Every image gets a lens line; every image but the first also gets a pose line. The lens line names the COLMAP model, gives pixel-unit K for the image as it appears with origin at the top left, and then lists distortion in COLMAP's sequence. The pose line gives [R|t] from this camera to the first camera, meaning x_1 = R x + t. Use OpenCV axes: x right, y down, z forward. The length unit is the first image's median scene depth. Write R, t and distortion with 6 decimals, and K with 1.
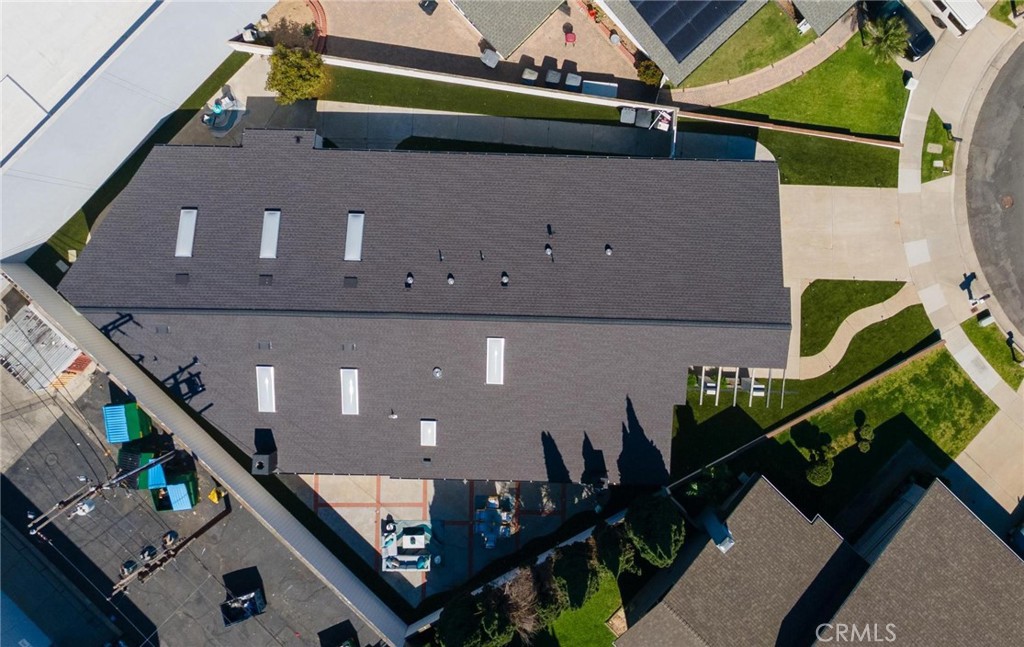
lens RADIAL K [[1086.6, 0, 553.9], [0, 1086.6, 298.9], [0, 0, 1]] dist [0.023805, 0.000000]
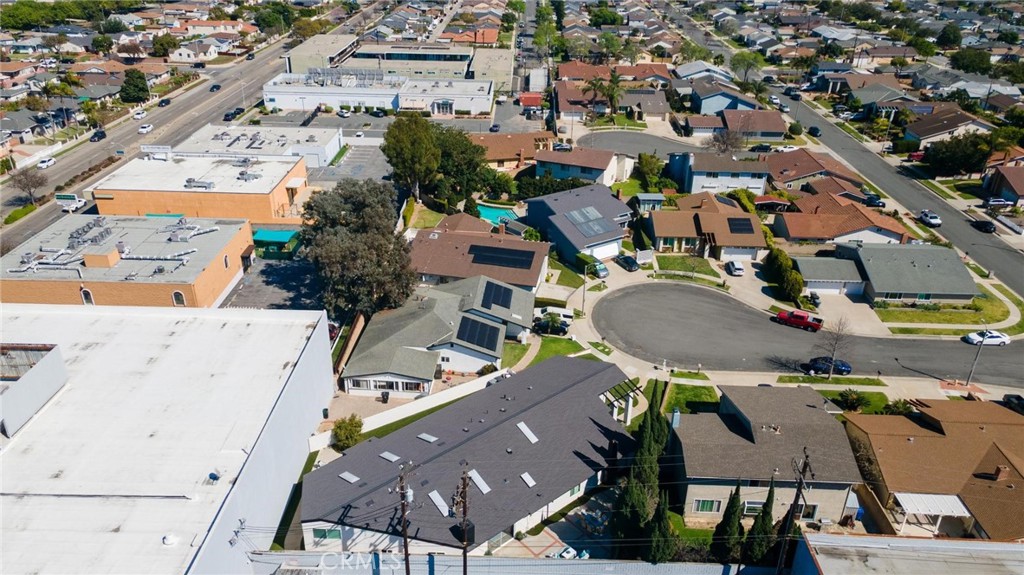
lens RADIAL K [[738.0, 0, 511.9], [0, 738.0, 288.1], [0, 0, 1]] dist [0.031846, 0.012908]
pose [[0.738210, -0.295973, 0.606173, -0.719776], [0.674529, 0.333913, -0.658417, 0.739501], [-0.007536, 0.894931, 0.446140, 0.180163]]
